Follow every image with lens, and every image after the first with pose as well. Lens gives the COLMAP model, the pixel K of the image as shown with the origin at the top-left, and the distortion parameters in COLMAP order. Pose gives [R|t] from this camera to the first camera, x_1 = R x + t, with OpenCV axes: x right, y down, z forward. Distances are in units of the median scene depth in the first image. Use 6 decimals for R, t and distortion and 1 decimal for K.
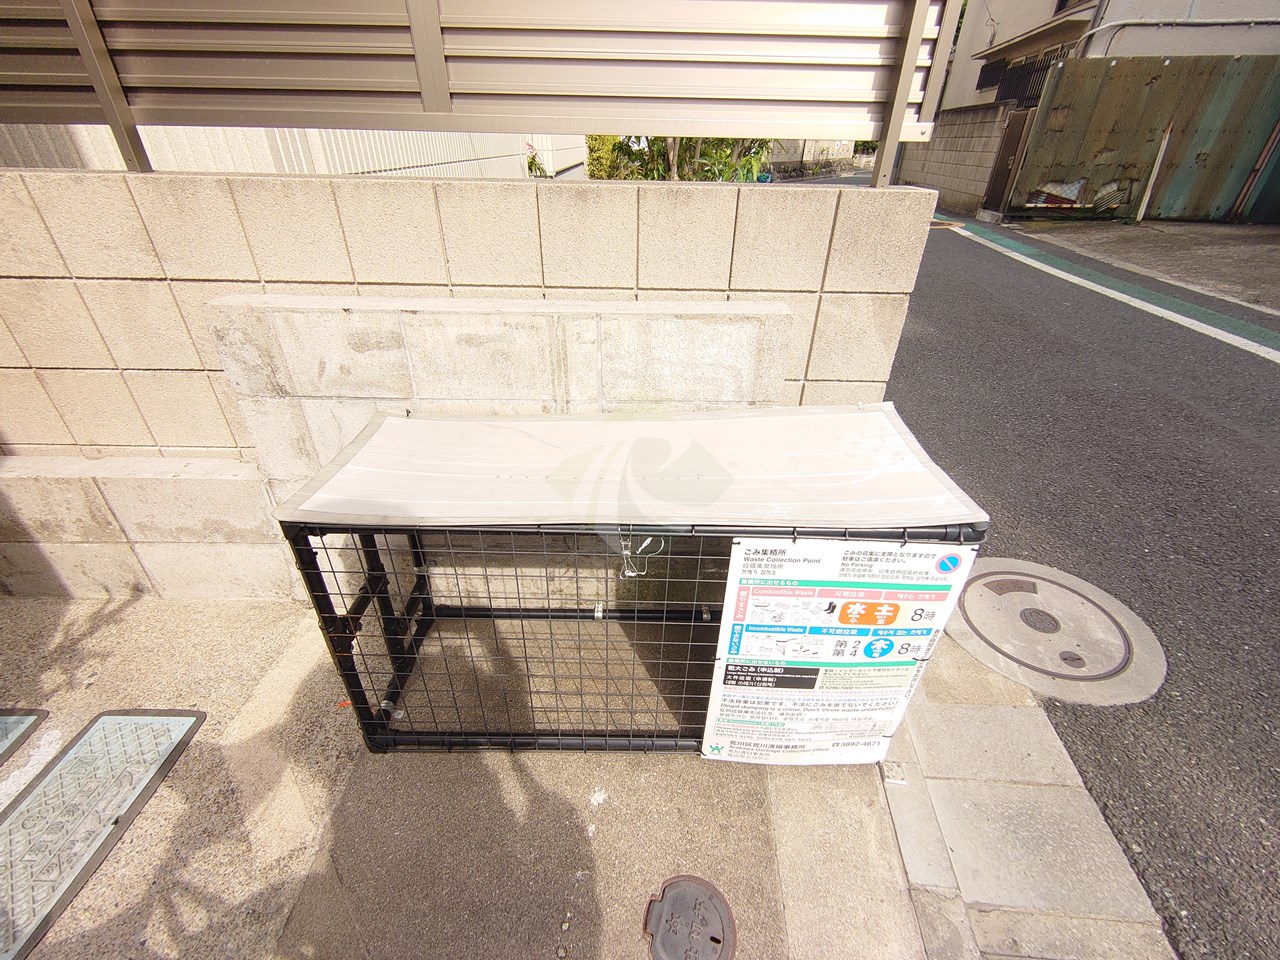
lens RADIAL K [[549.9, 0, 636.9], [0, 549.9, 481.1], [0, 0, 1]] dist [0.003533, -0.000534]
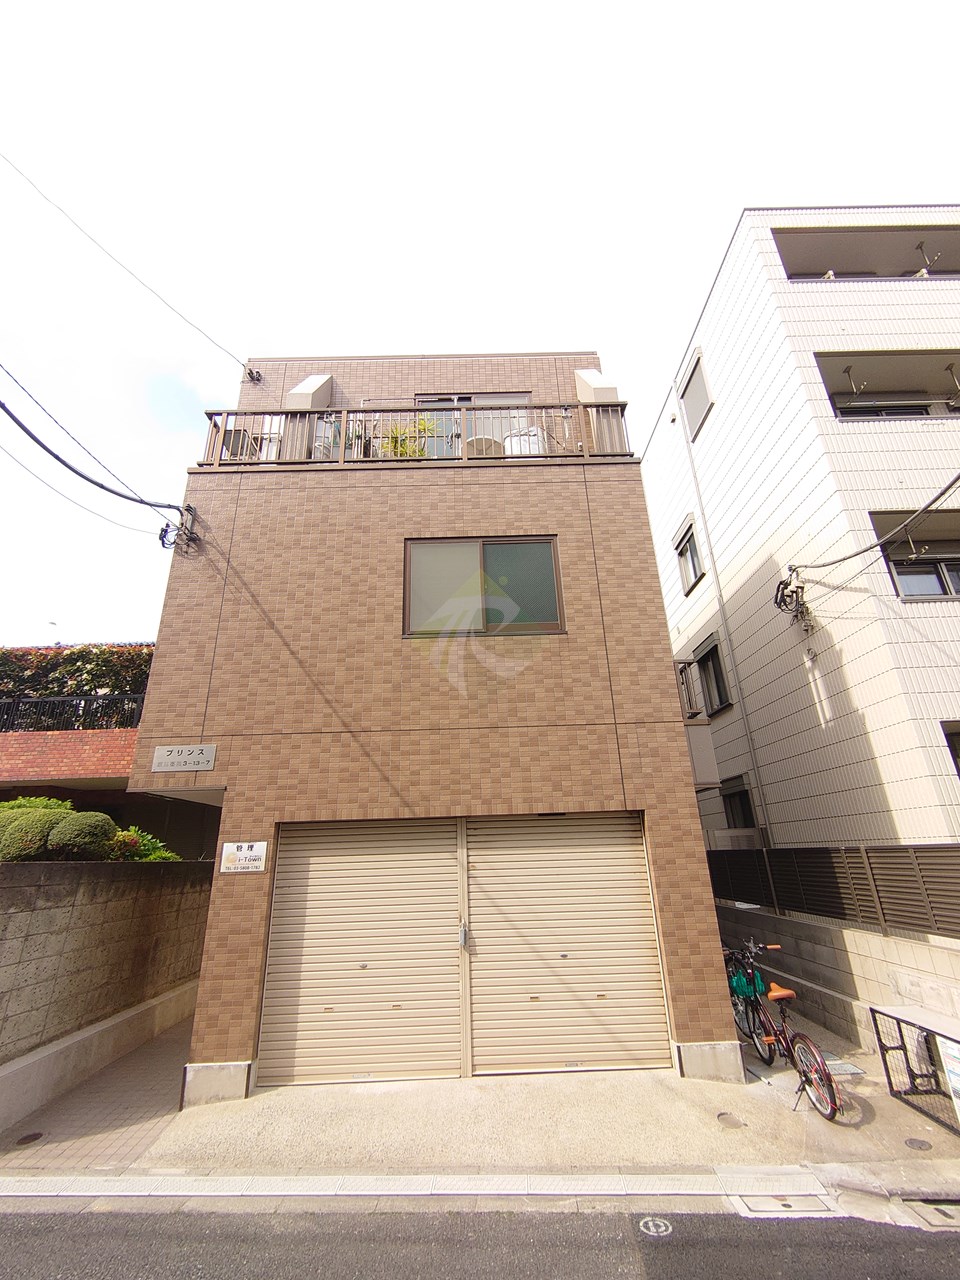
lens RADIAL K [[549.9, 0, 477.9], [0, 549.9, 641.0], [0, 0, 1]] dist [0.003533, -0.000534]
pose [[0.000506, -0.380902, -0.924615, 4.077715], [-0.498108, 0.801652, -0.330519, 0.640736], [0.867115, 0.460726, -0.189324, -2.105075]]
